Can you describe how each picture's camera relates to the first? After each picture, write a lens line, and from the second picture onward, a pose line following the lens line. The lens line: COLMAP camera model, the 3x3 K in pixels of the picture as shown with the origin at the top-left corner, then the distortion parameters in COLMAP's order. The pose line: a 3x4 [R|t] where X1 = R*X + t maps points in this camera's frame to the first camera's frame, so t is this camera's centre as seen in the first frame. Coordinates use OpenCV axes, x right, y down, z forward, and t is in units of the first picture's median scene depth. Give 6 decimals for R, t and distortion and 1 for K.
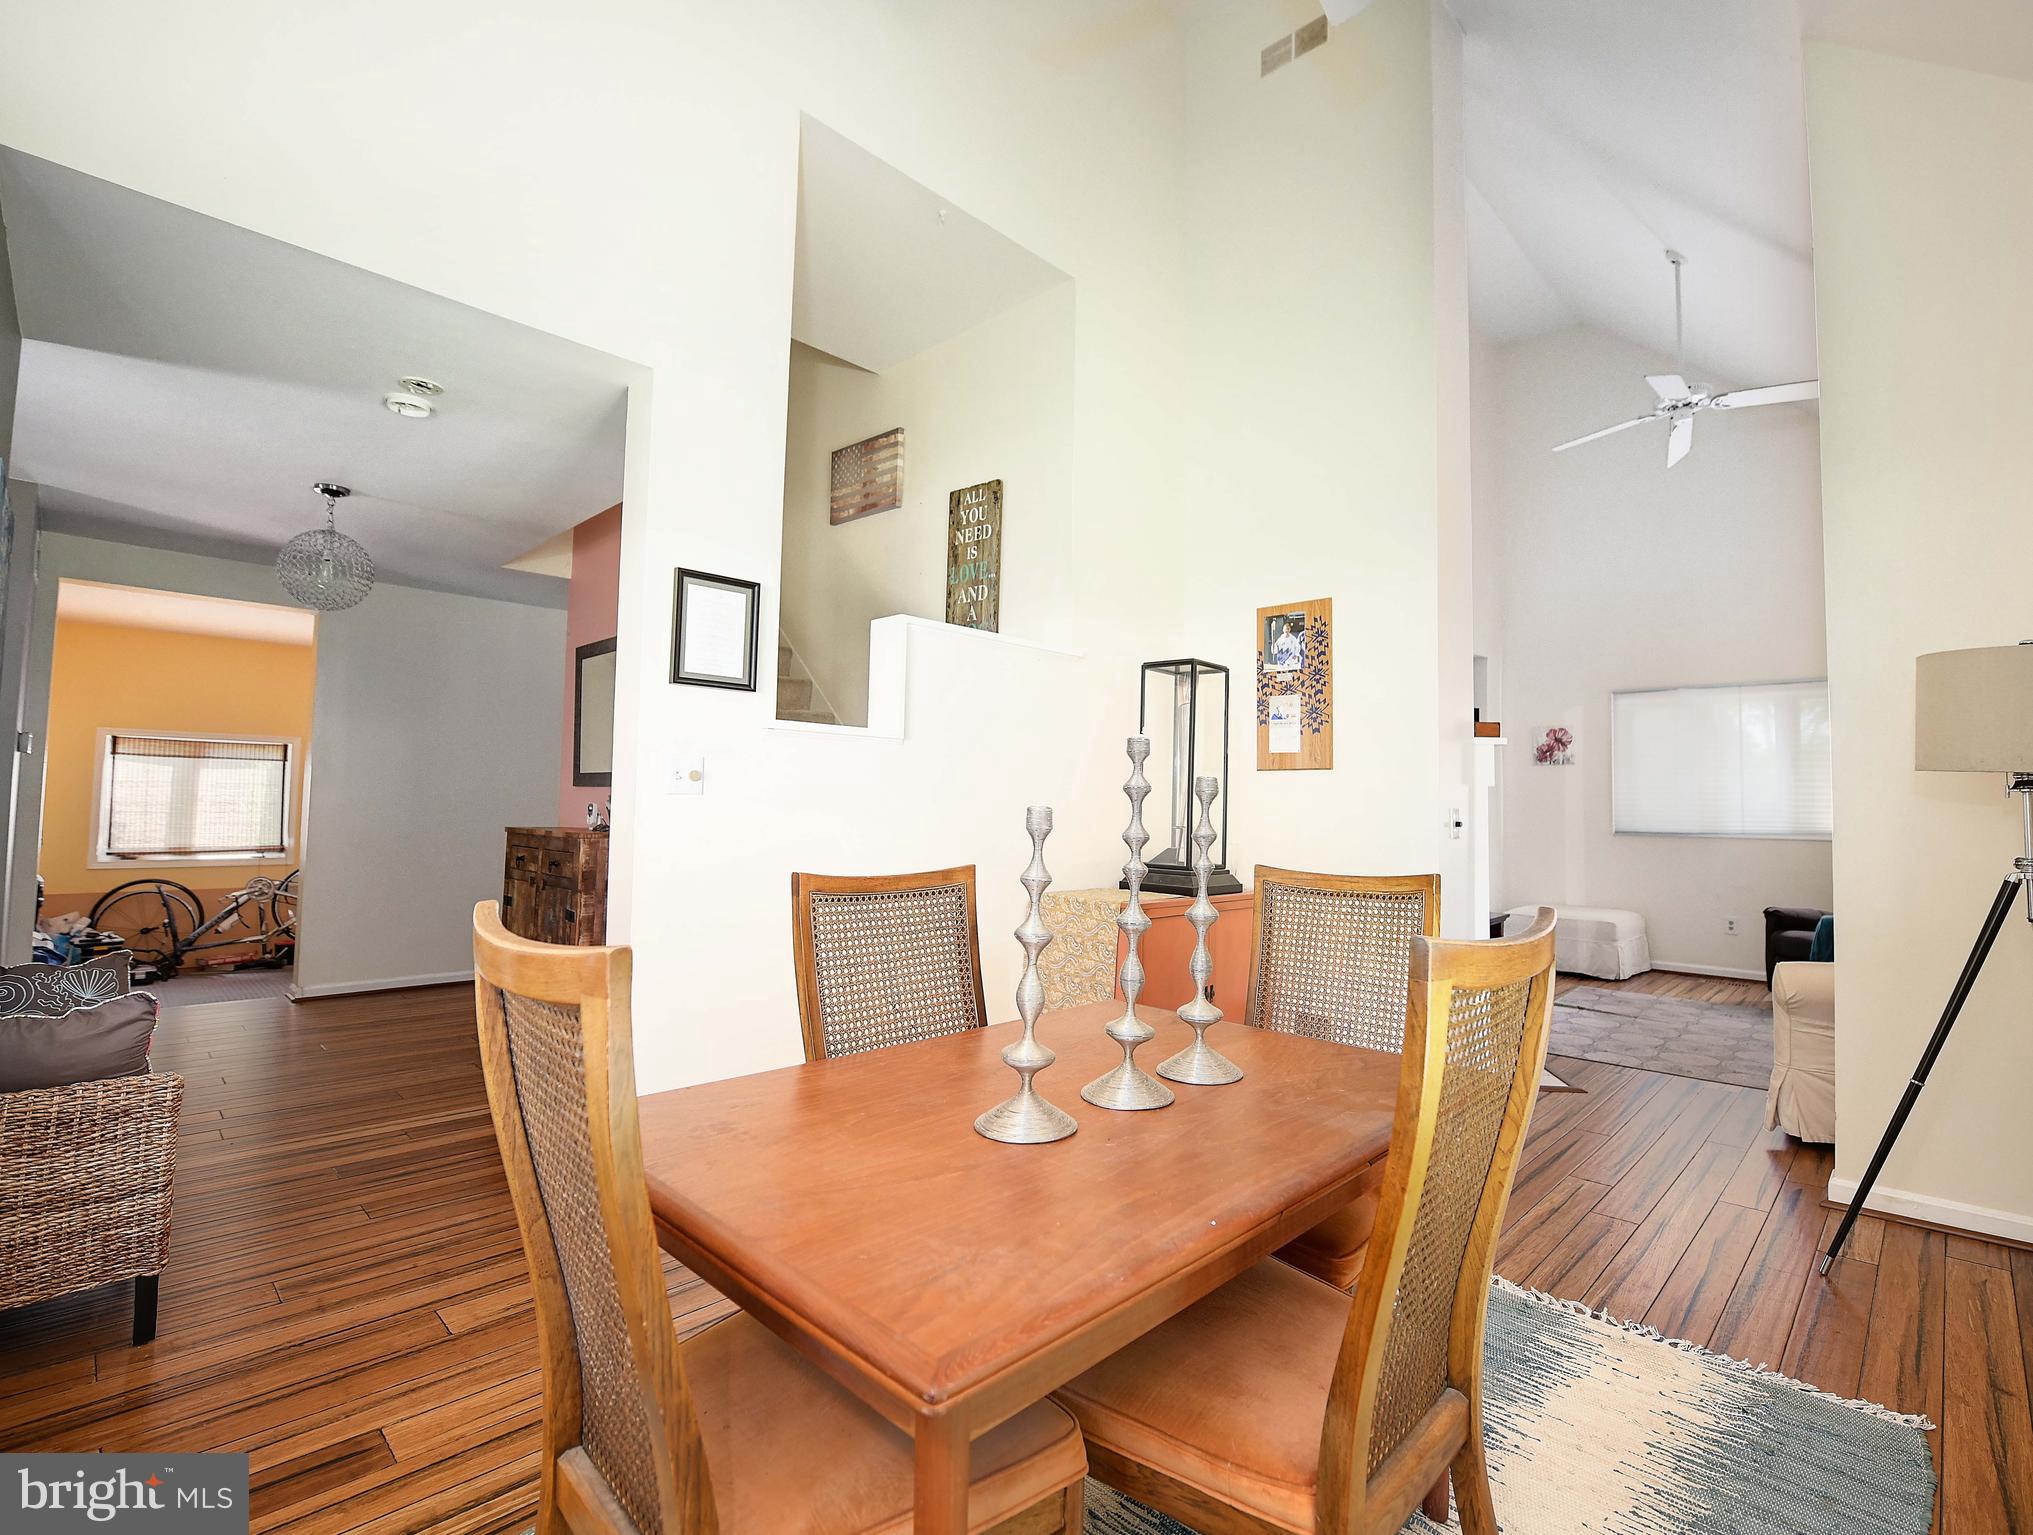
lens RADIAL K [[956.5, 0, 1016.5], [0, 956.5, 767.5], [0, 0, 1]] dist [-0.001672, -0.000324]
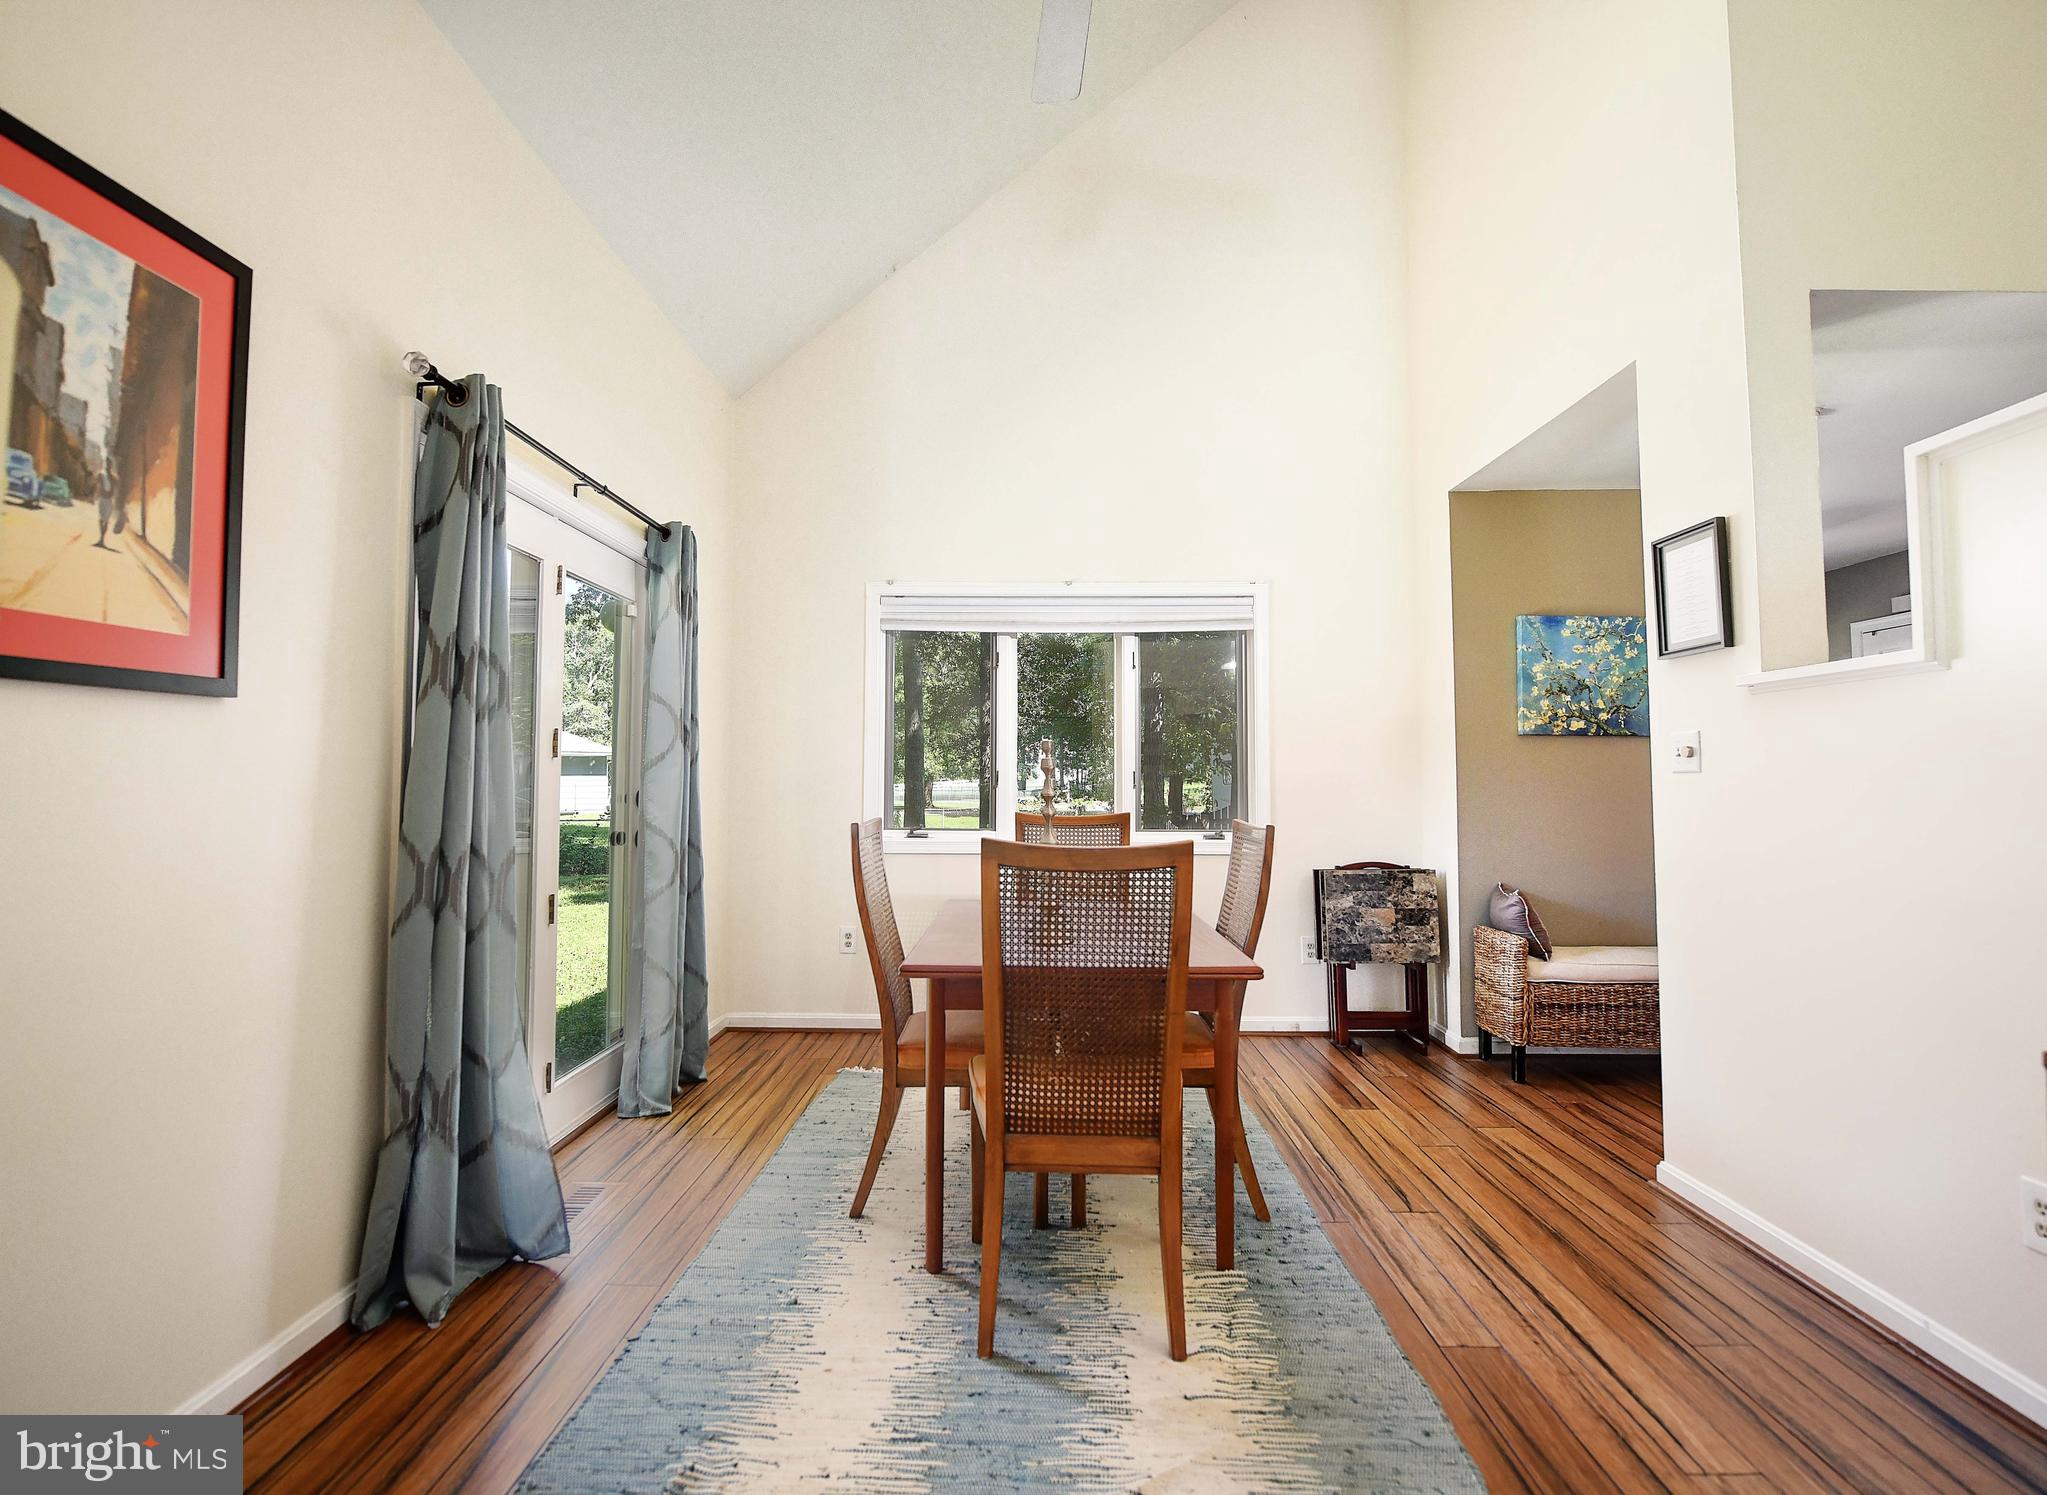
lens RADIAL K [[1001.8, 0, 1025.2], [0, 1001.8, 720.0], [0, 0, 1]] dist [-0.002856, -0.000554]
pose [[-0.729692, -0.058152, -0.681299, 1.016304], [0.020933, 0.994010, -0.107263, 0.086325], [0.683456, -0.092530, -0.724104, 1.619308]]
